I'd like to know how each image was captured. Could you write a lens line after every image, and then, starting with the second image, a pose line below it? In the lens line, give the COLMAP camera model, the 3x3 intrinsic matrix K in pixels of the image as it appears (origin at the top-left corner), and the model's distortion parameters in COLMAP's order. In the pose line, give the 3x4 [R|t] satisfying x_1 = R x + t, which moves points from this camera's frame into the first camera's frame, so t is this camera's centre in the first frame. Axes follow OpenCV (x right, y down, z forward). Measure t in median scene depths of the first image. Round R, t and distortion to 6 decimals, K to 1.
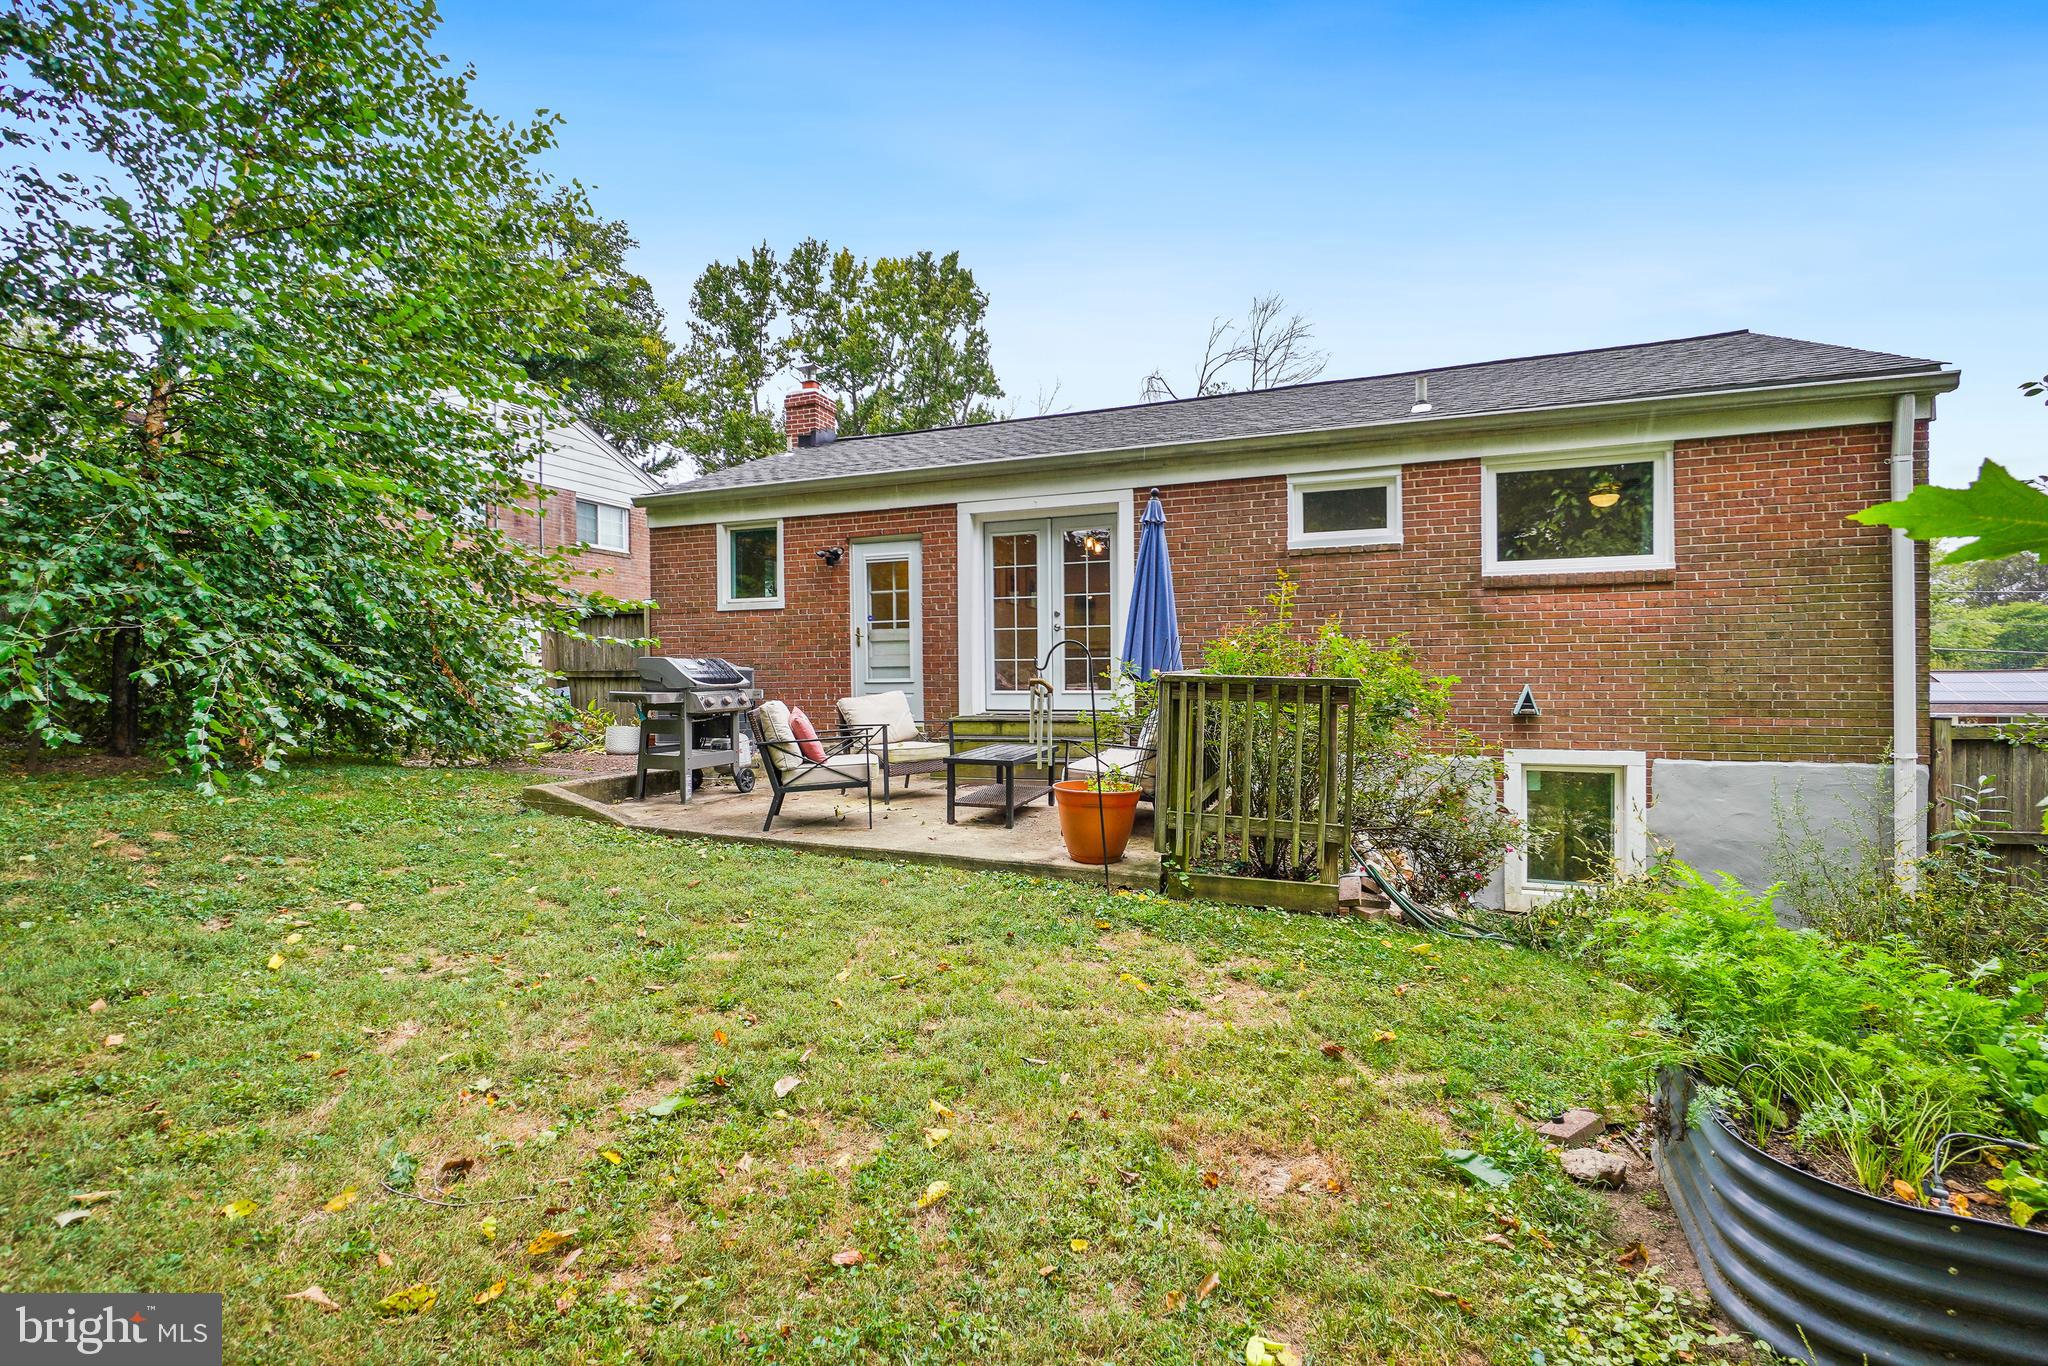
lens RADIAL K [[930.0, 0, 1034.6], [0, 930.0, 688.1], [0, 0, 1]] dist [-0.003384, -0.001193]
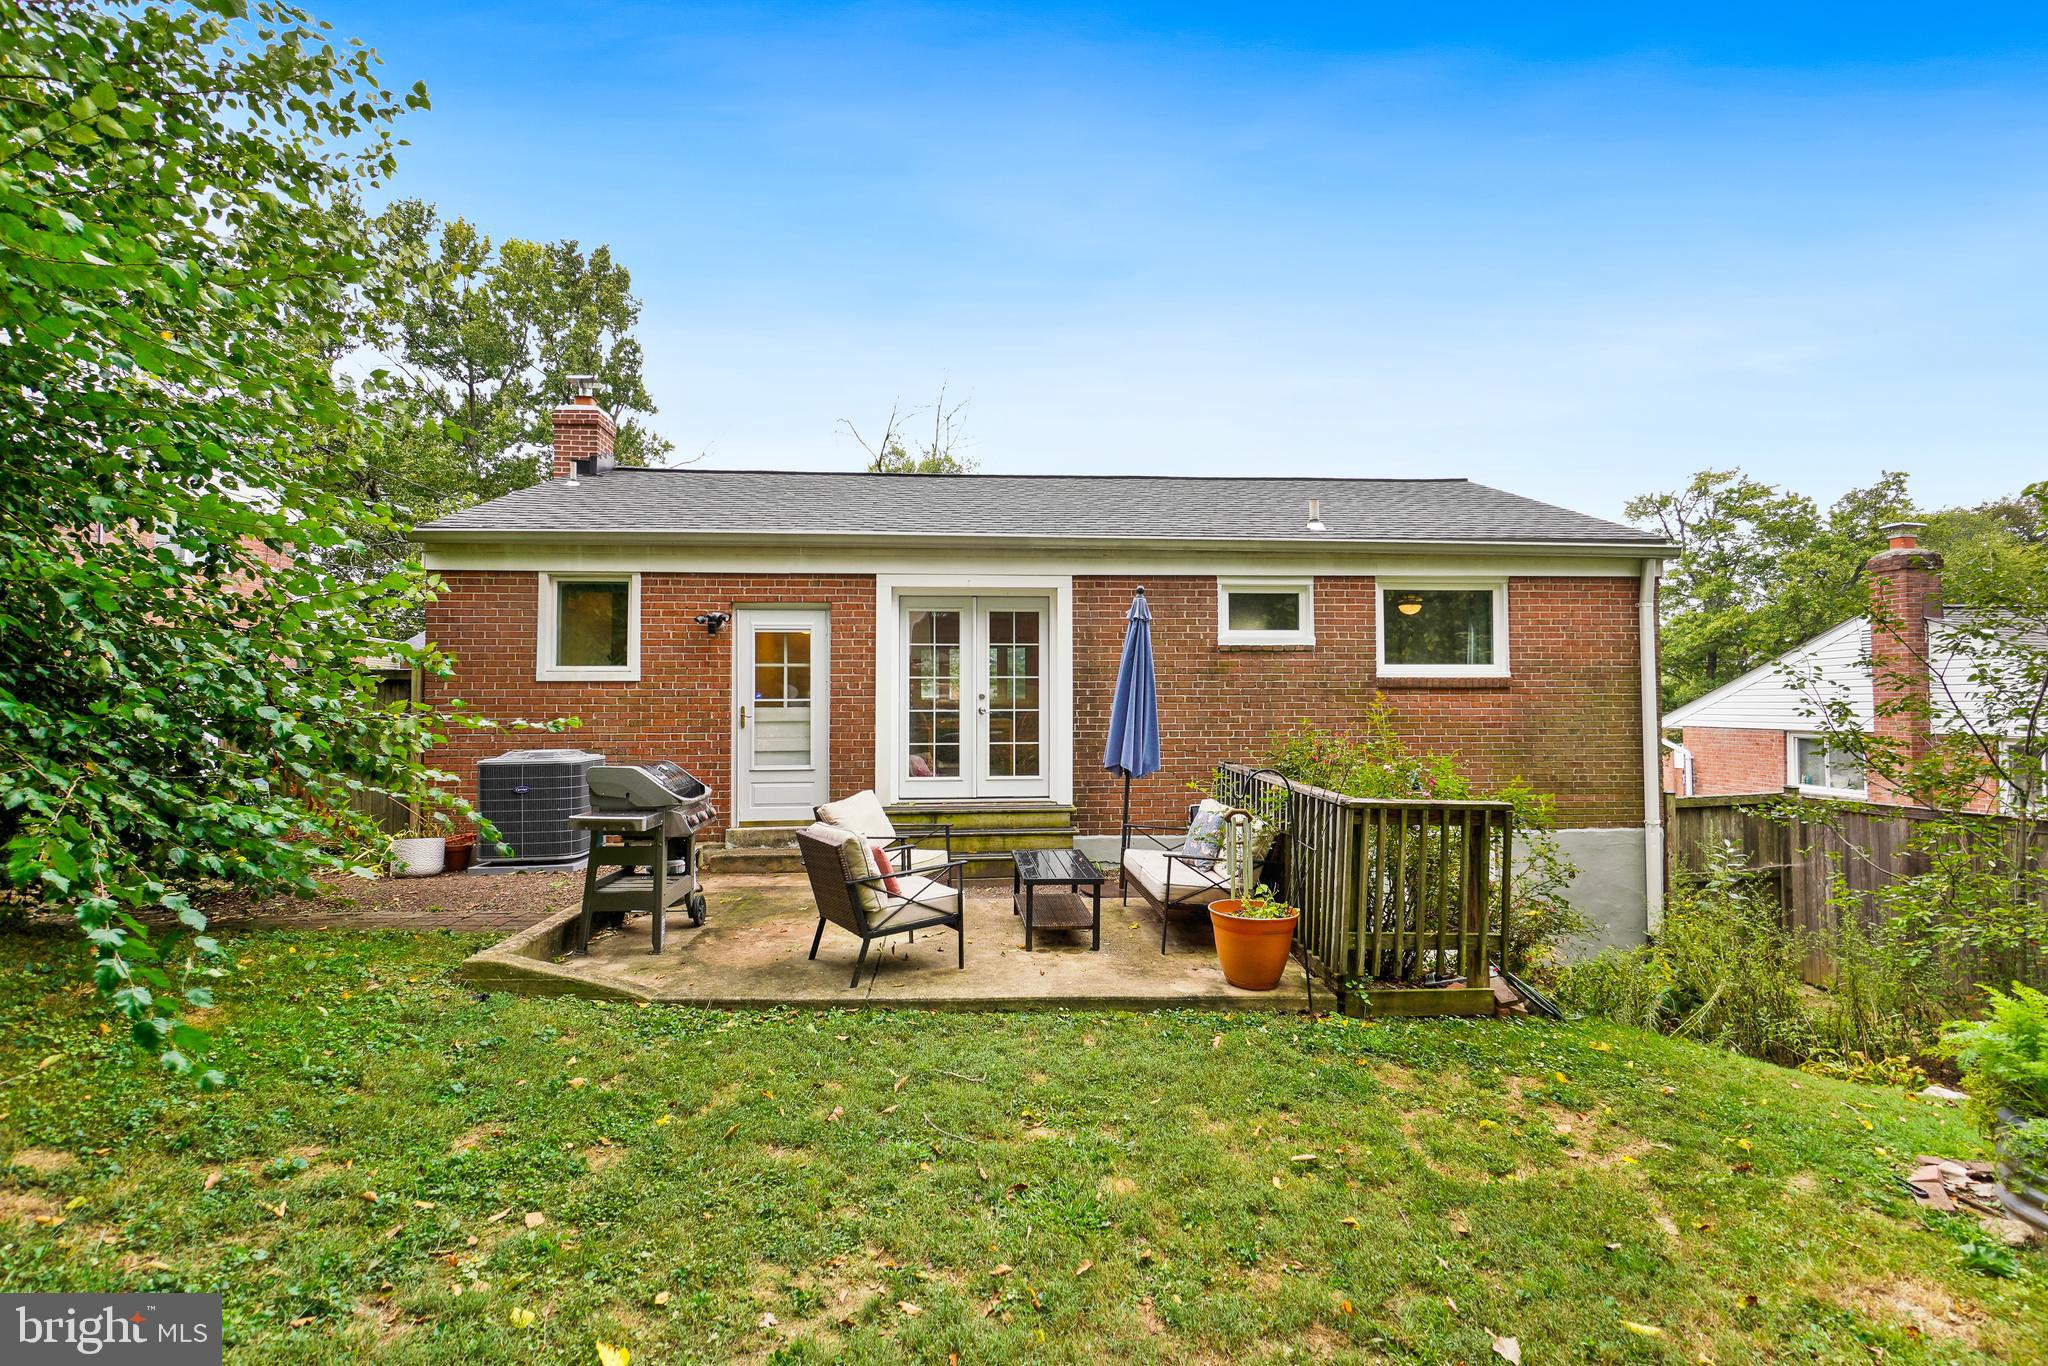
lens RADIAL K [[930.0, 0, 1031.1], [0, 930.0, 666.4], [0, 0, 1]] dist [-0.003384, -0.001193]
pose [[0.901607, 0.022270, 0.431983, -0.364482], [0.001006, 0.998563, -0.053579, -0.062853], [-0.432555, 0.048742, 0.900289, 0.119602]]
